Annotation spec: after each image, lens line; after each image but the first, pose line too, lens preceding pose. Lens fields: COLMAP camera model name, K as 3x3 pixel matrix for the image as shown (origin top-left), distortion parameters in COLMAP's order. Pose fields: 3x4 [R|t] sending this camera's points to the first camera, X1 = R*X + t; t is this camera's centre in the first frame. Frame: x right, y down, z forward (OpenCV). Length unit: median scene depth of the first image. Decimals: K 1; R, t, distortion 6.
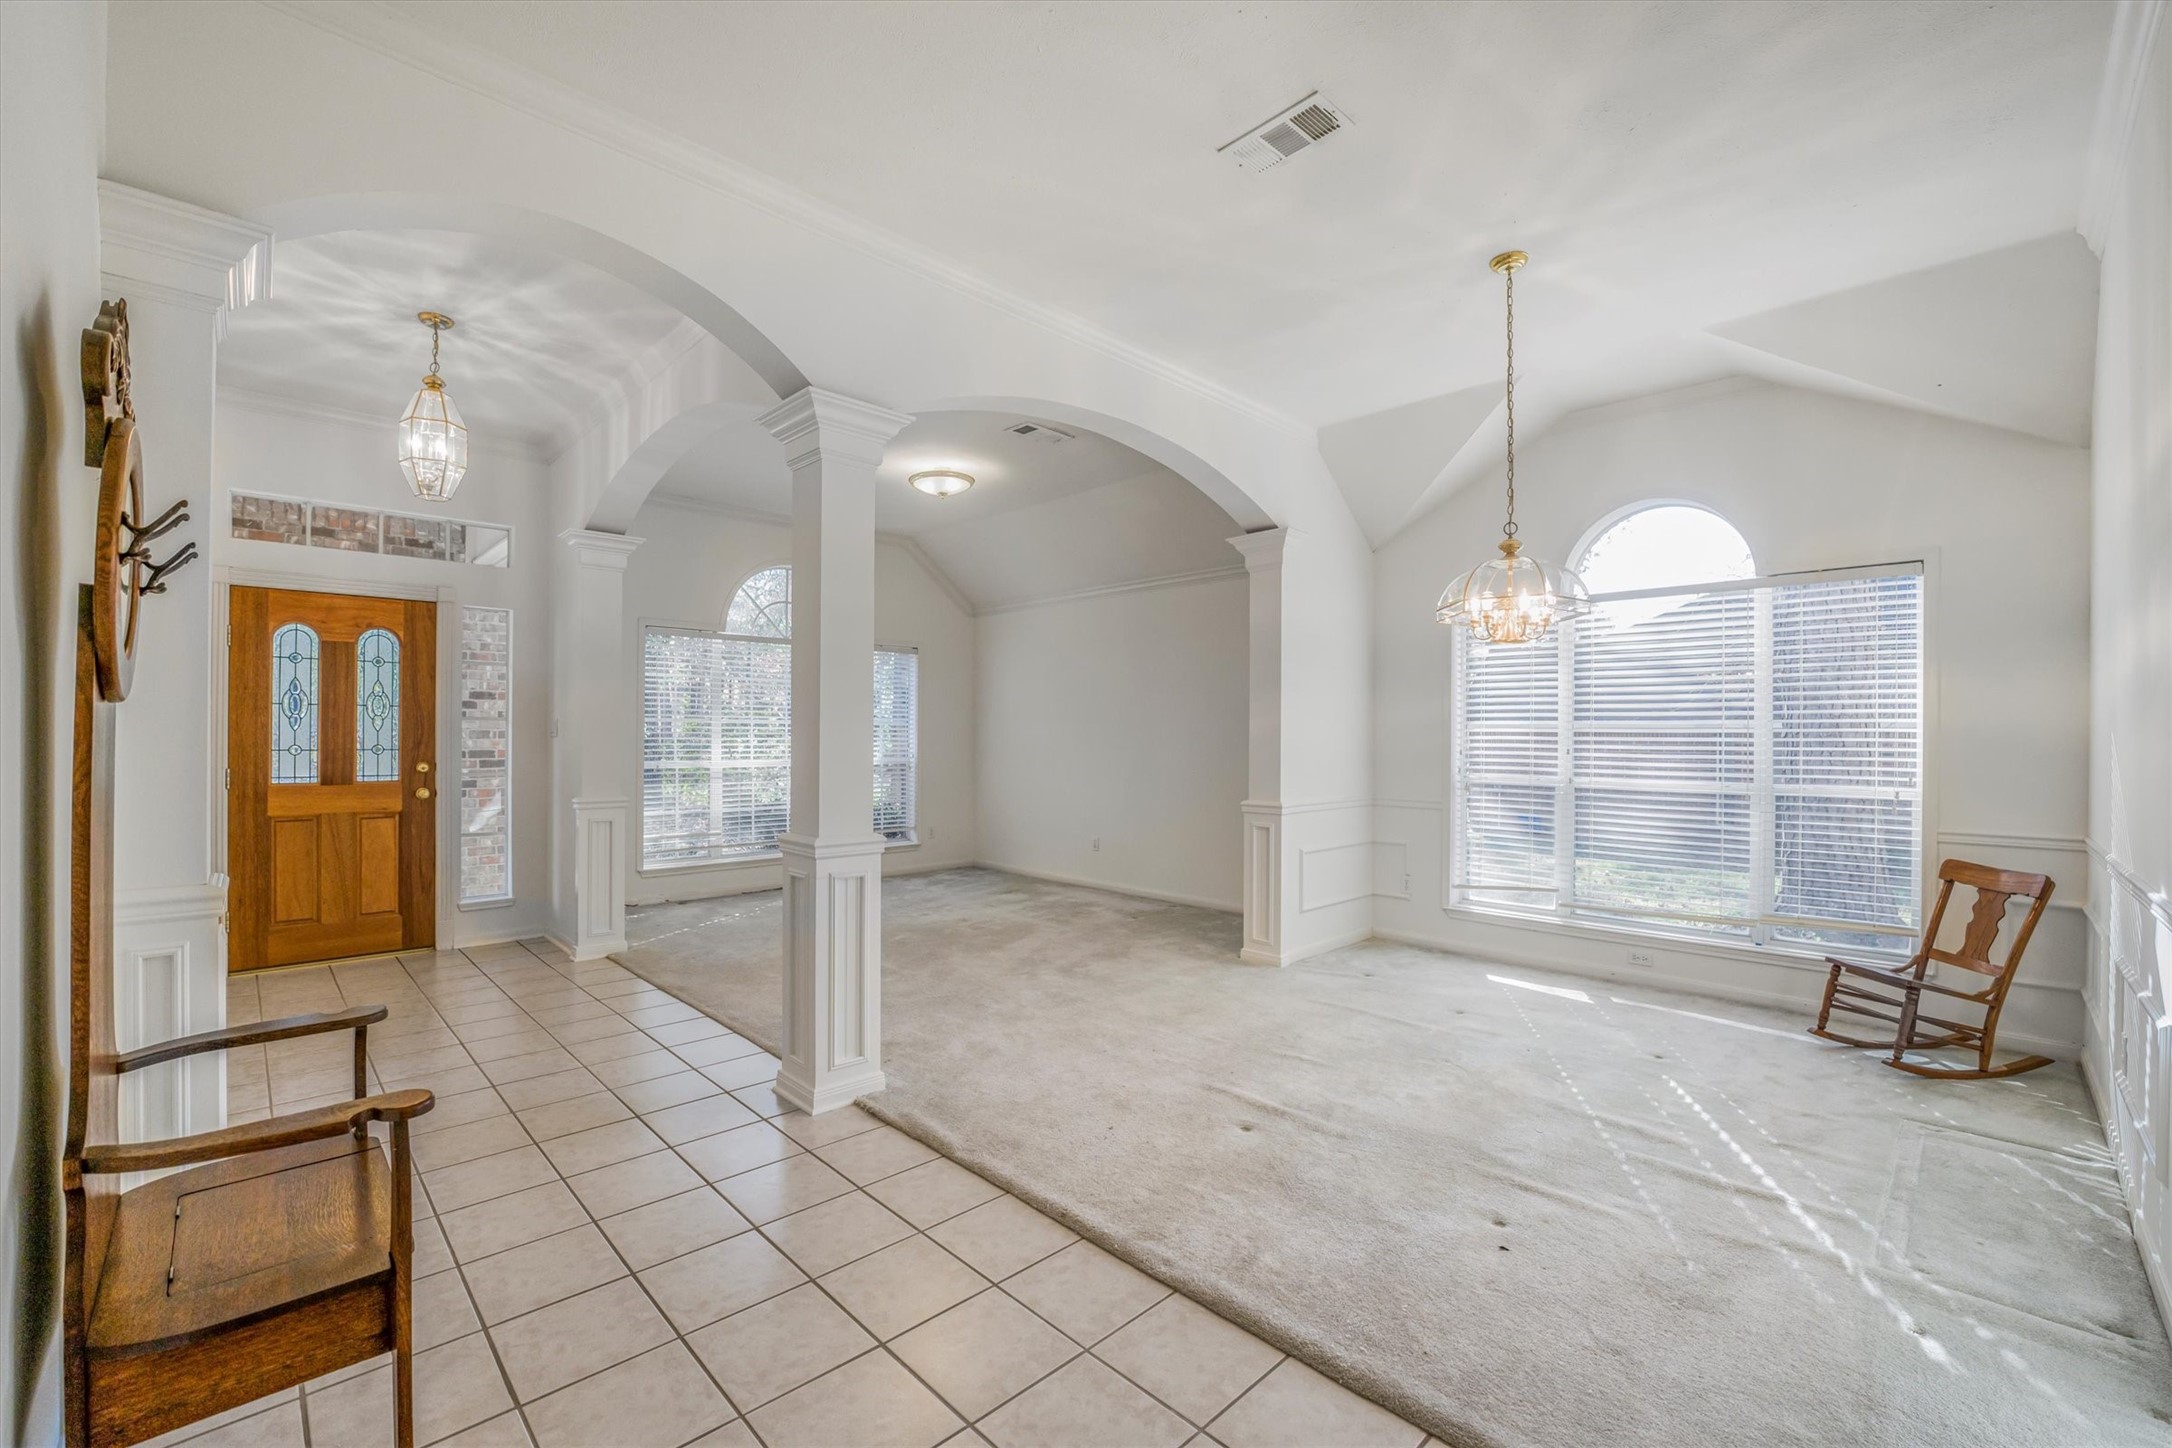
lens RADIAL K [[899.7, 0, 1079.0], [0, 899.7, 714.9], [0, 0, 1]] dist [-0.019547, 0.000349]
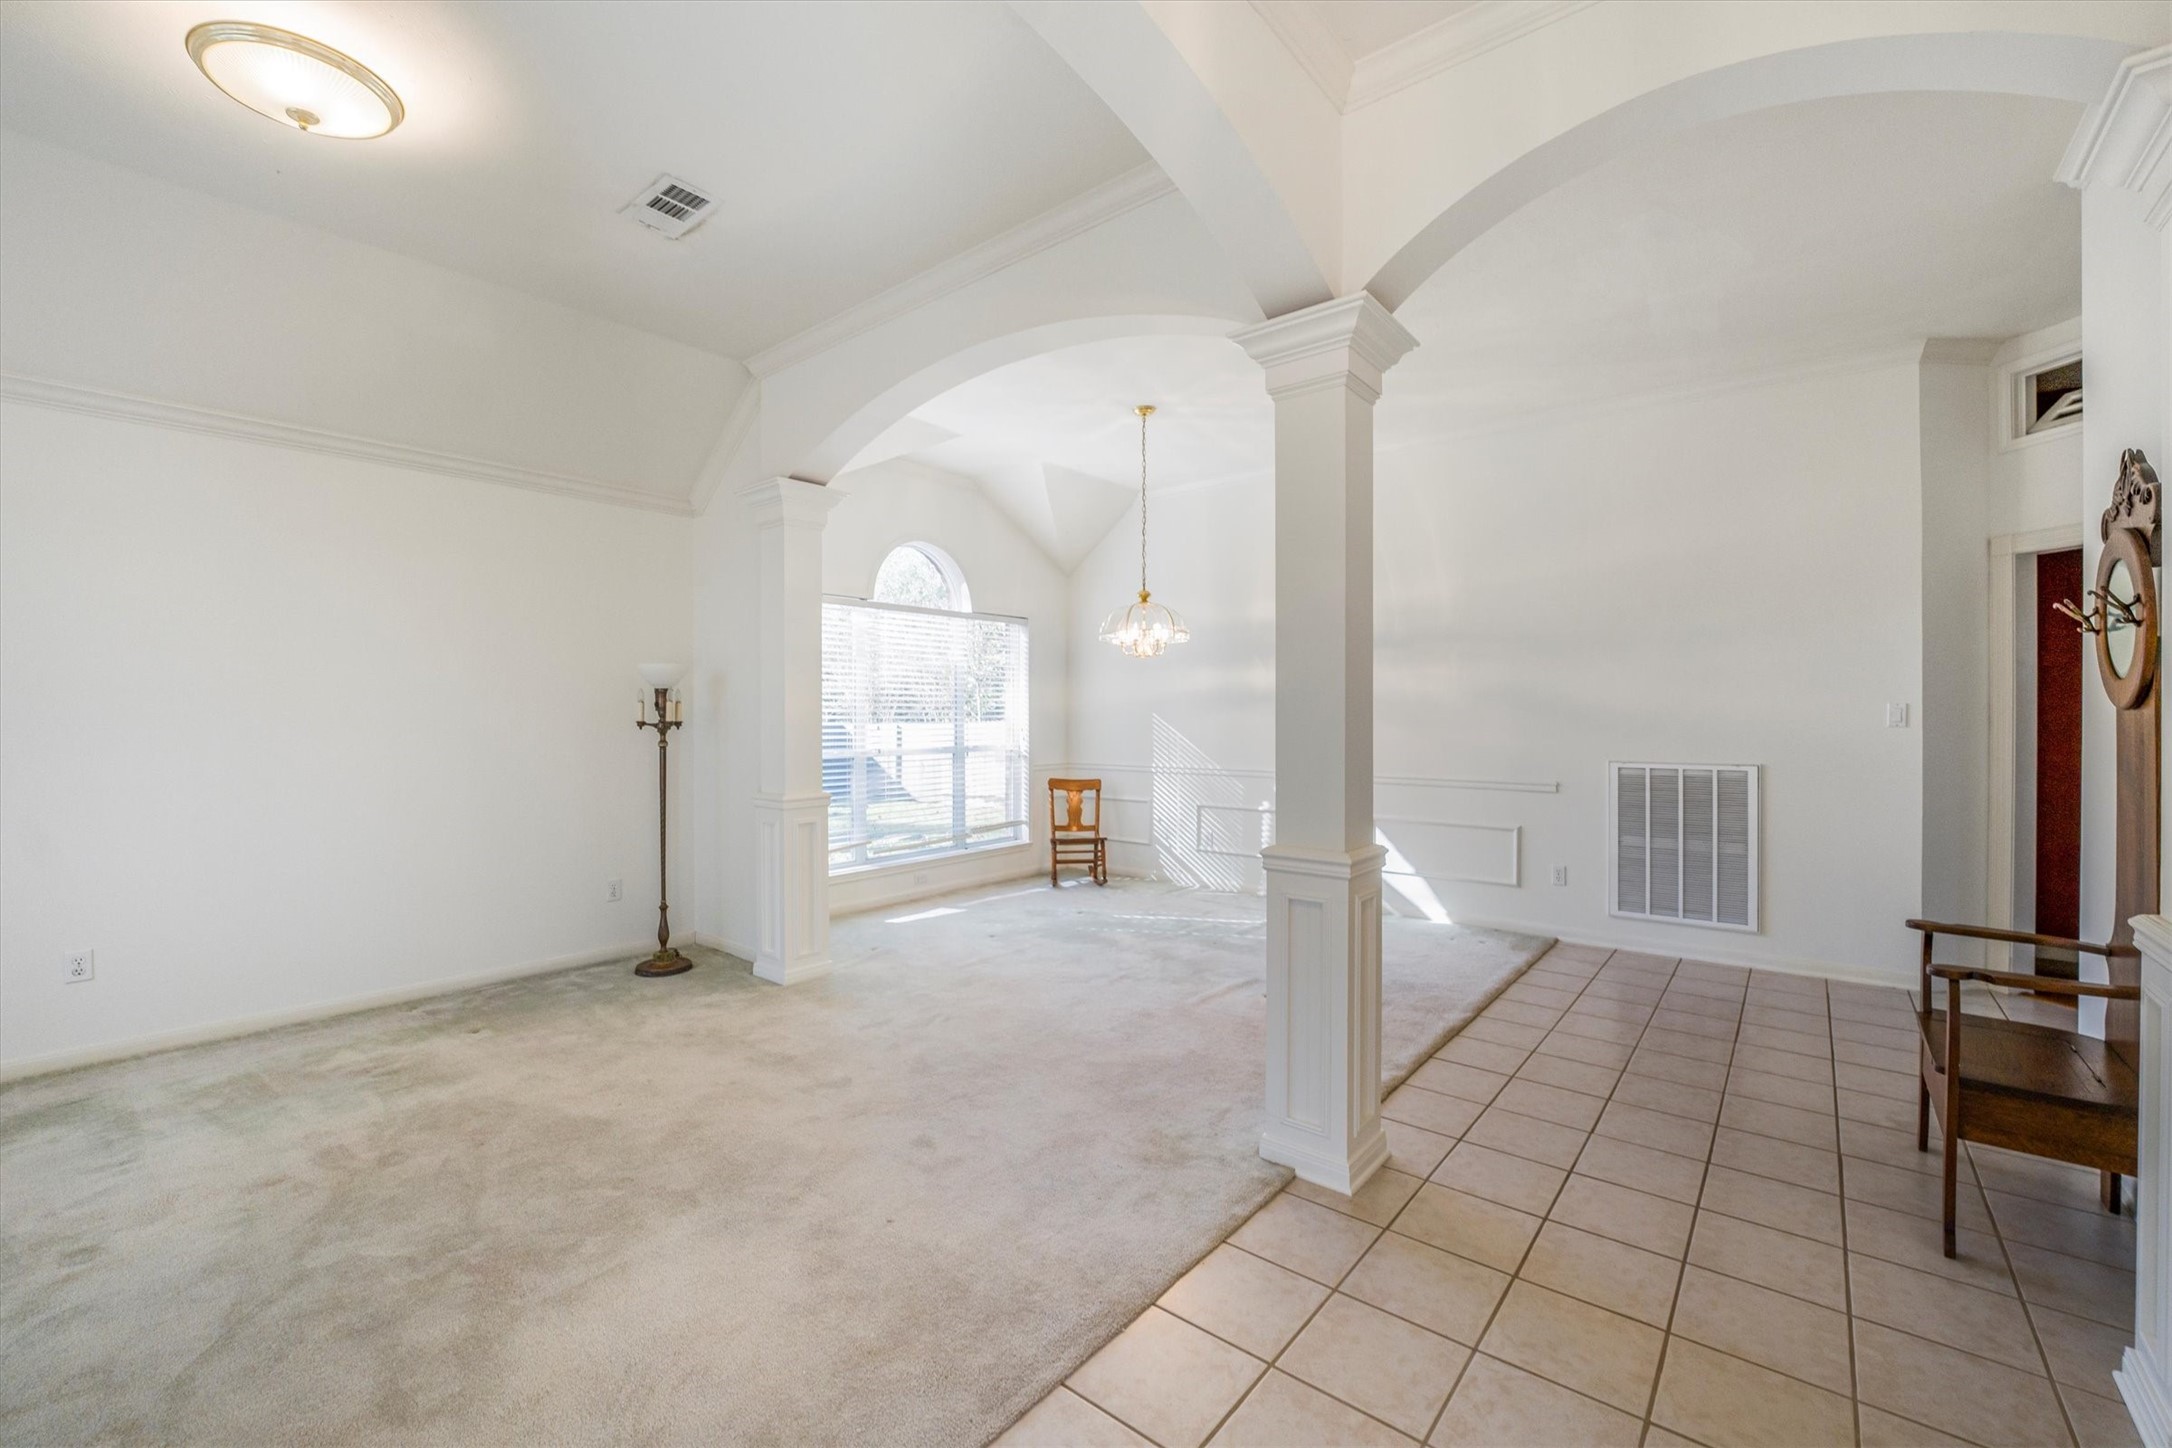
lens RADIAL K [[847.9, 0, 1095.5], [0, 847.9, 670.5], [0, 0, 1]] dist [-0.010370, 0.000308]
pose [[-0.101100, 0.045712, 0.993825, -0.649821], [-0.019390, 0.998664, -0.047907, 0.011060], [-0.994687, -0.024113, -0.100079, 0.805149]]
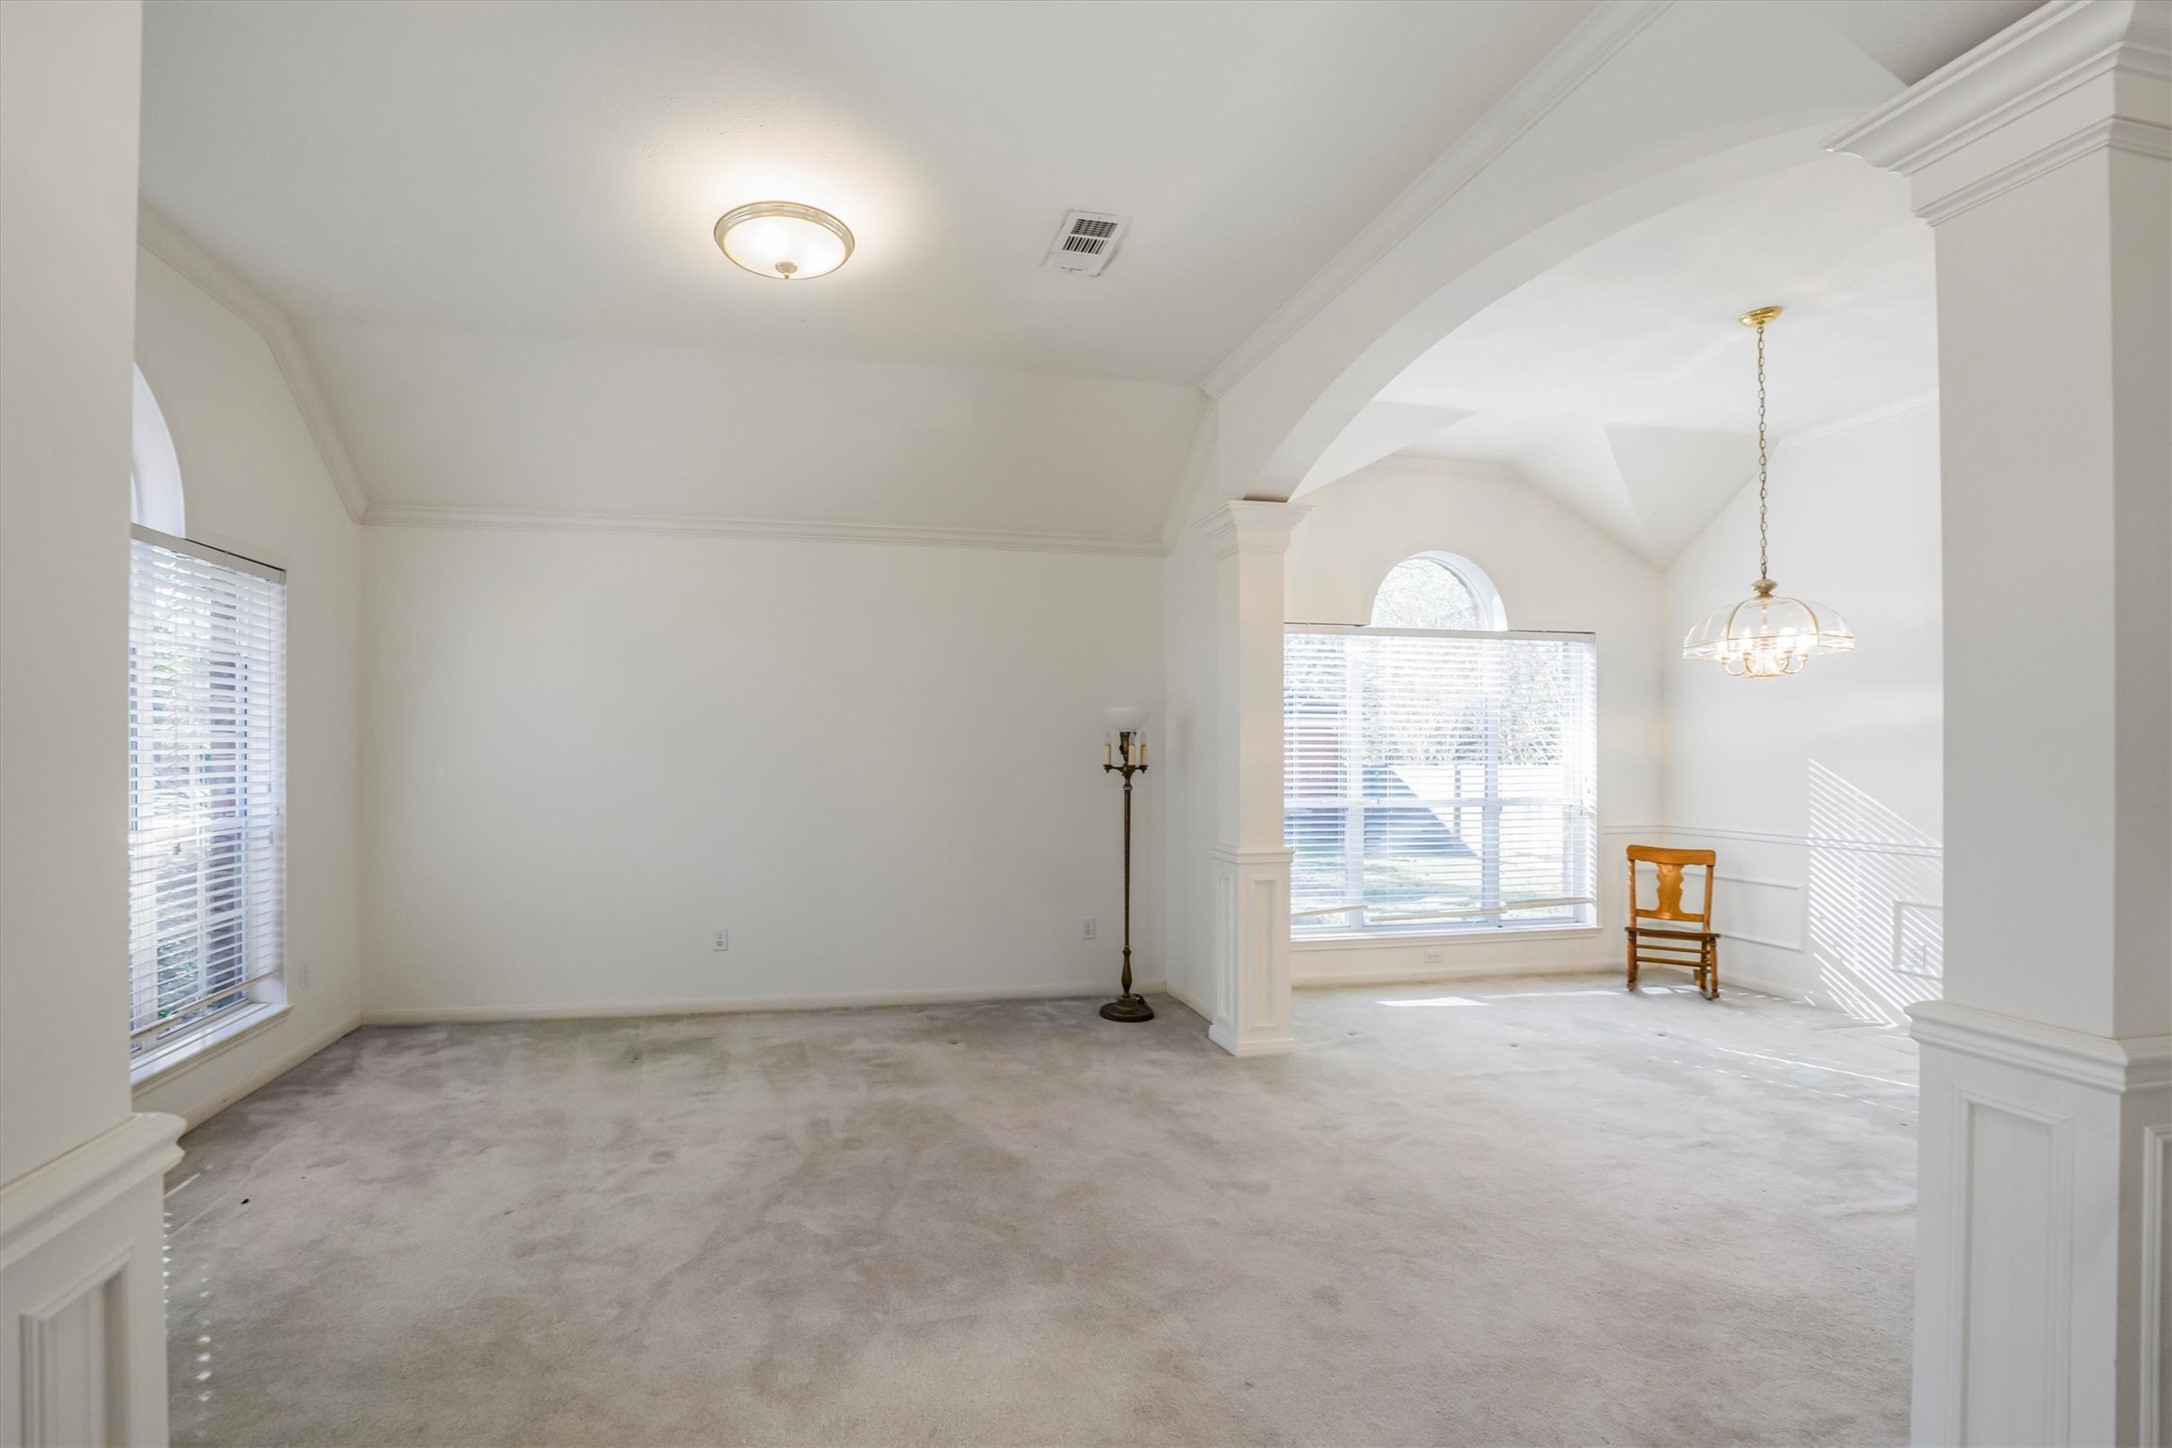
lens RADIAL K [[899.7, 0, 1079.0], [0, 899.7, 714.9], [0, 0, 1]] dist [-0.019547, 0.000349]
pose [[0.546706, 0.030915, 0.836754, -0.546149], [-0.019544, 0.999517, -0.024159, 0.003070], [-0.837096, -0.003146, 0.547046, 0.706786]]
